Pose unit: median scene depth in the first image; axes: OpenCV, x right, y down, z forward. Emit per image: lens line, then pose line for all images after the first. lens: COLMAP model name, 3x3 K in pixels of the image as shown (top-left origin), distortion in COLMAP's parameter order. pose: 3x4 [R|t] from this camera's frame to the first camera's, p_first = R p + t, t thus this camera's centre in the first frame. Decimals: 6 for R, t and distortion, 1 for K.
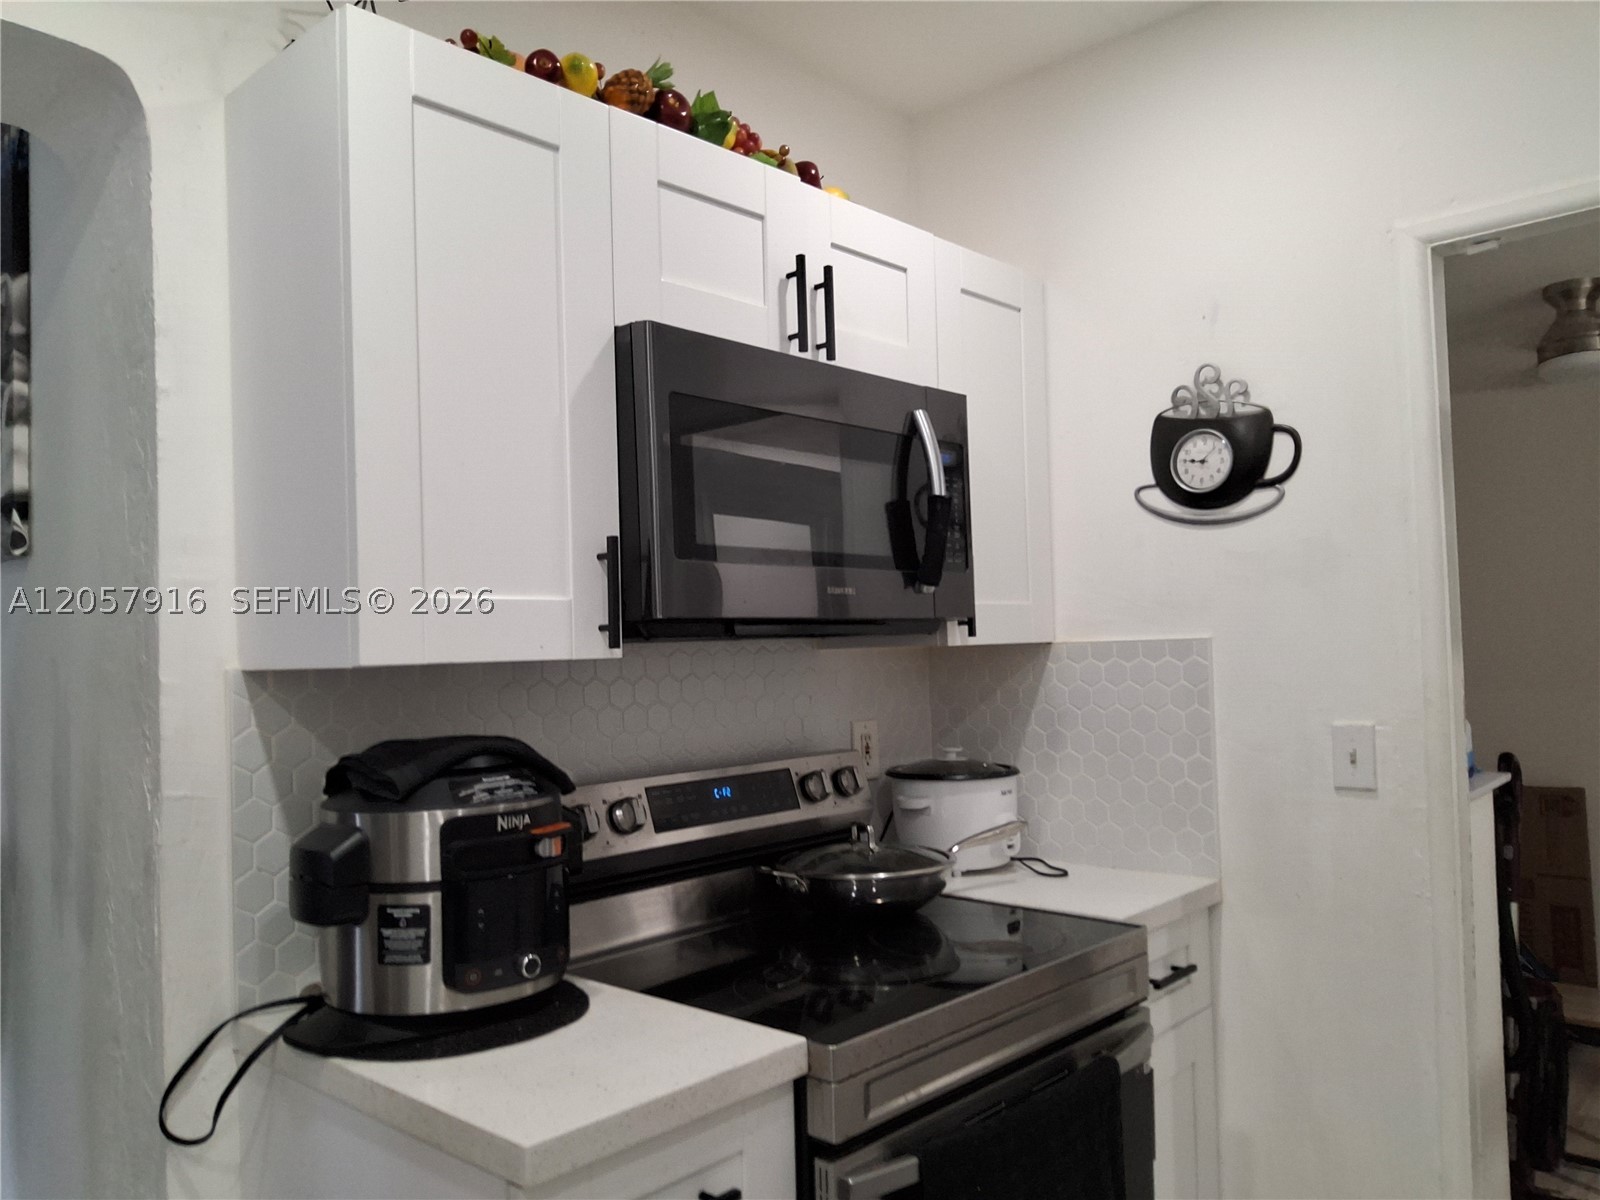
lens RADIAL K [[1171.6, 0, 800.0], [0, 1171.6, 600.0], [0, 0, 1]] dist [0.097921, -0.172559]
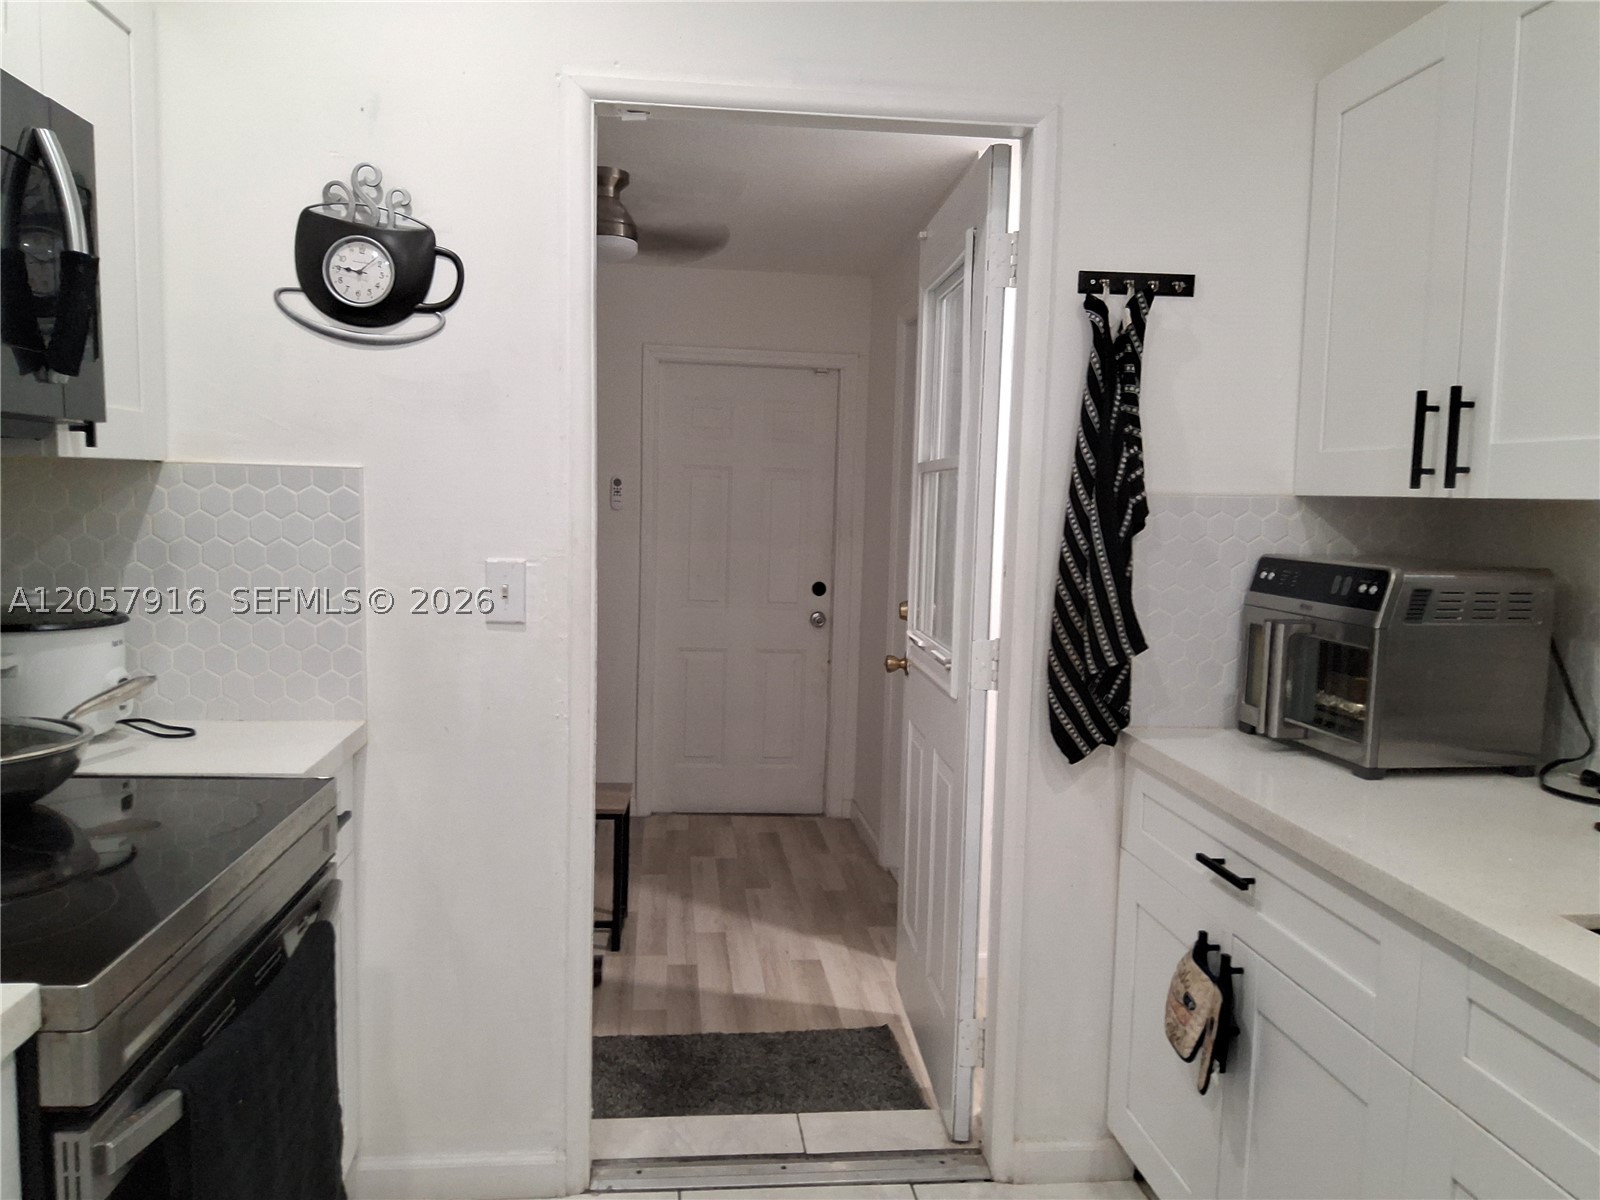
lens RADIAL K [[1193.5, 0, 800.0], [0, 1193.5, 600.0], [0, 0, 1]] dist [0.030461, -0.047055]
pose [[0.666649, -0.018068, 0.745153, -0.127534], [-0.082321, 0.991806, 0.097697, 0.015023], [-0.740812, -0.126472, 0.659699, 0.113127]]
